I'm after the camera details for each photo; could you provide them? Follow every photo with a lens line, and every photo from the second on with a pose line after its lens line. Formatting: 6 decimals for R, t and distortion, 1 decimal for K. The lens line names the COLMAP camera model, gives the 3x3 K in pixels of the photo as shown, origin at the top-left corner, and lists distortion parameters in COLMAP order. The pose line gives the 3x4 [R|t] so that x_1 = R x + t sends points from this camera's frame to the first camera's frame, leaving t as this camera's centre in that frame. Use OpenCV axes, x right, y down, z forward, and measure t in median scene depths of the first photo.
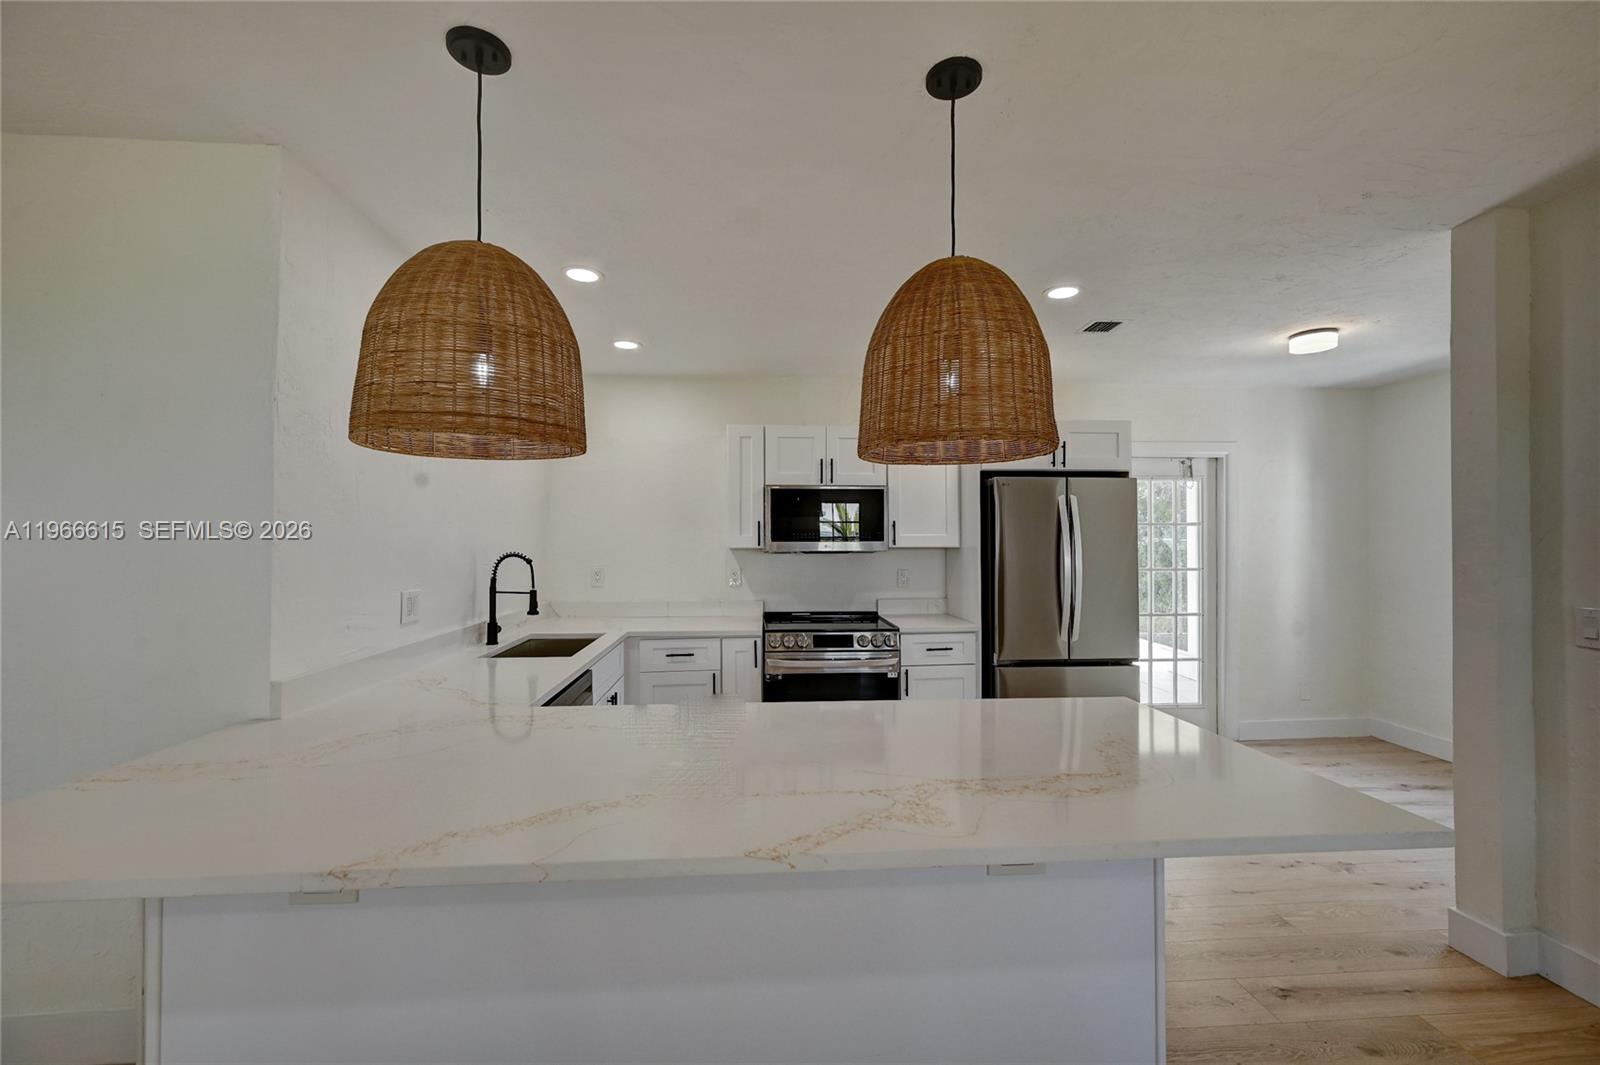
lens RADIAL K [[629.9, 0, 808.8], [0, 629.9, 536.6], [0, 0, 1]] dist [-0.002677, -0.000248]
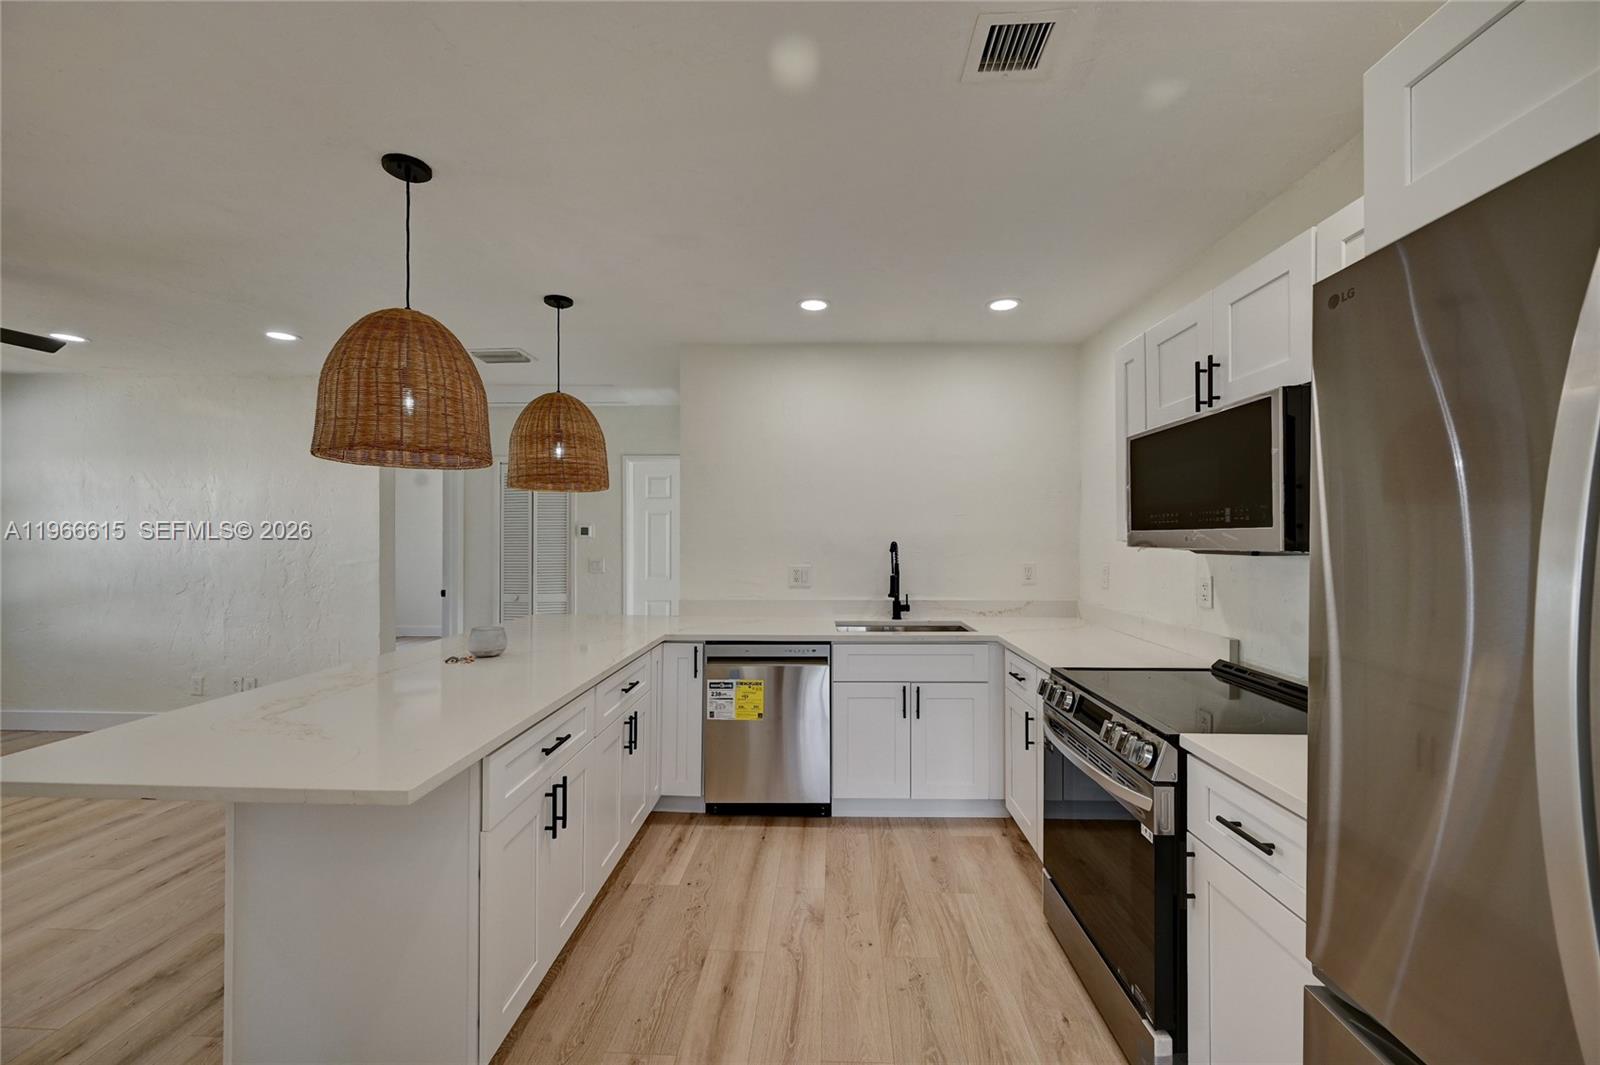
lens RADIAL K [[629.9, 0, 806.2], [0, 629.9, 533.0], [0, 0, 1]] dist [-0.002677, -0.000248]
pose [[-0.110099, -0.005424, -0.993906, 0.589882], [0.007643, 0.999951, -0.006304, 0.012318], [0.993891, -0.008291, -0.110052, 0.813552]]
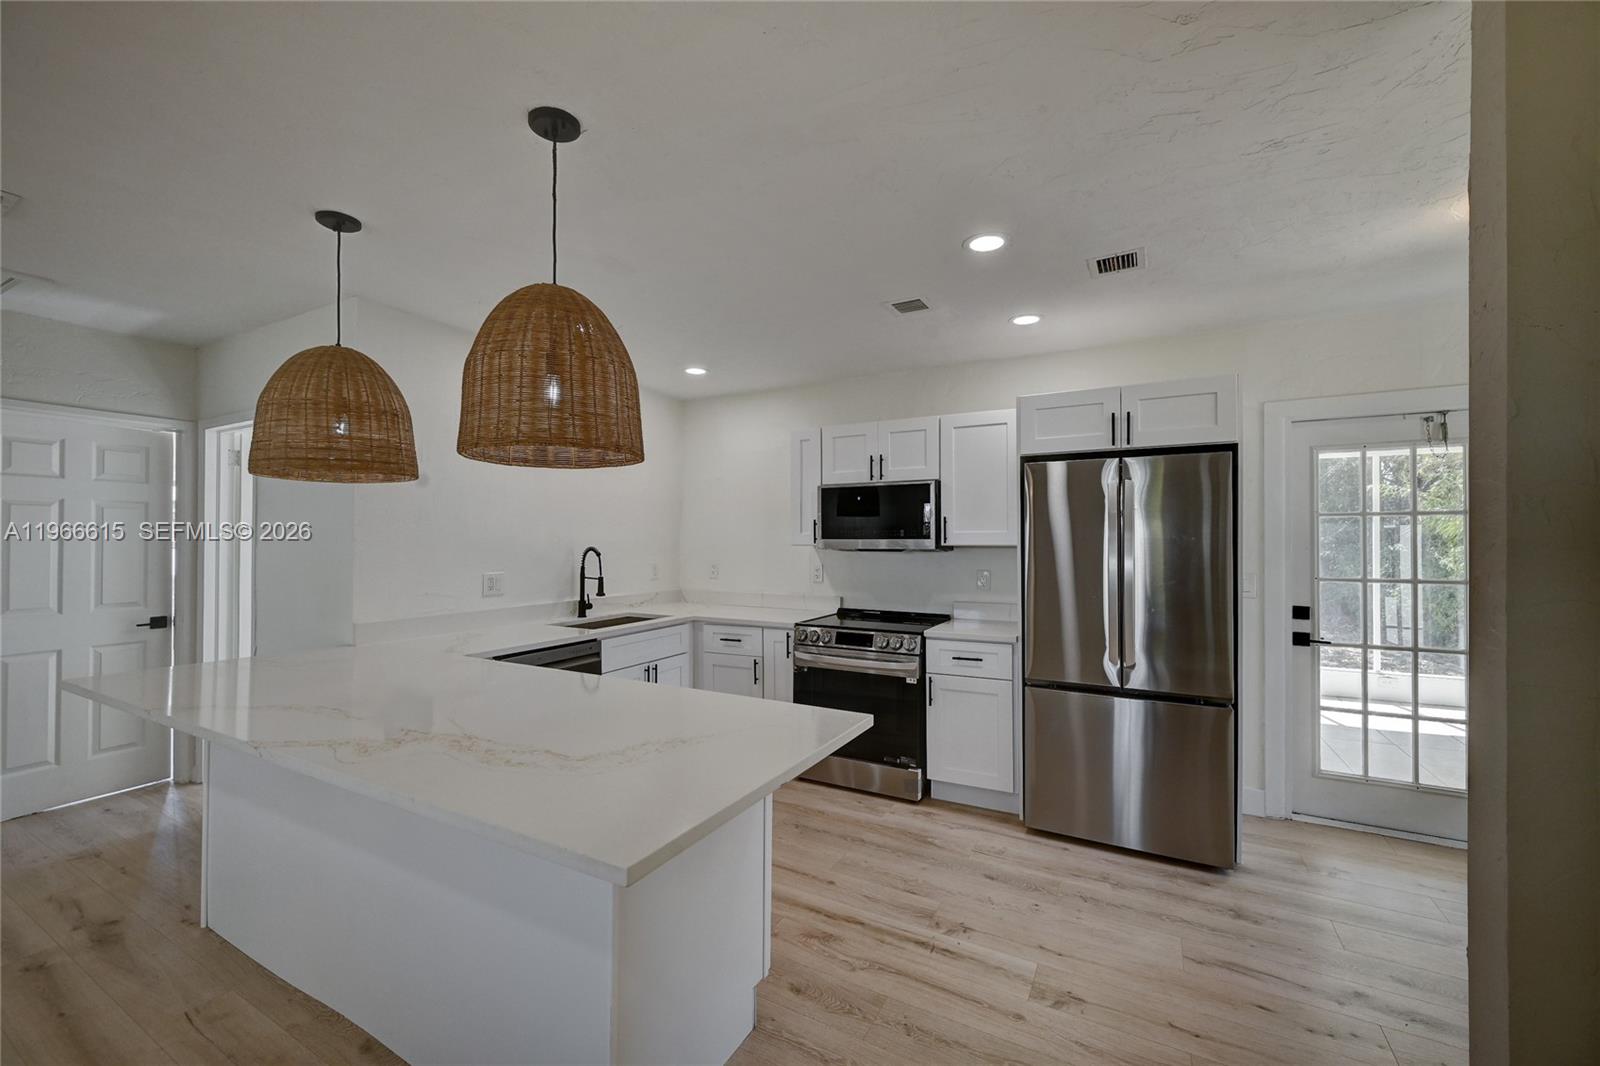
lens RADIAL K [[630.7, 0, 808.8], [0, 630.7, 533.0], [0, 0, 1]] dist [-0.002246, 0.000296]
pose [[0.843945, -0.006128, -0.536394, 0.508857], [0.002827, 0.999972, -0.006977, 0.004998], [0.536422, 0.004372, 0.843939, 0.122032]]
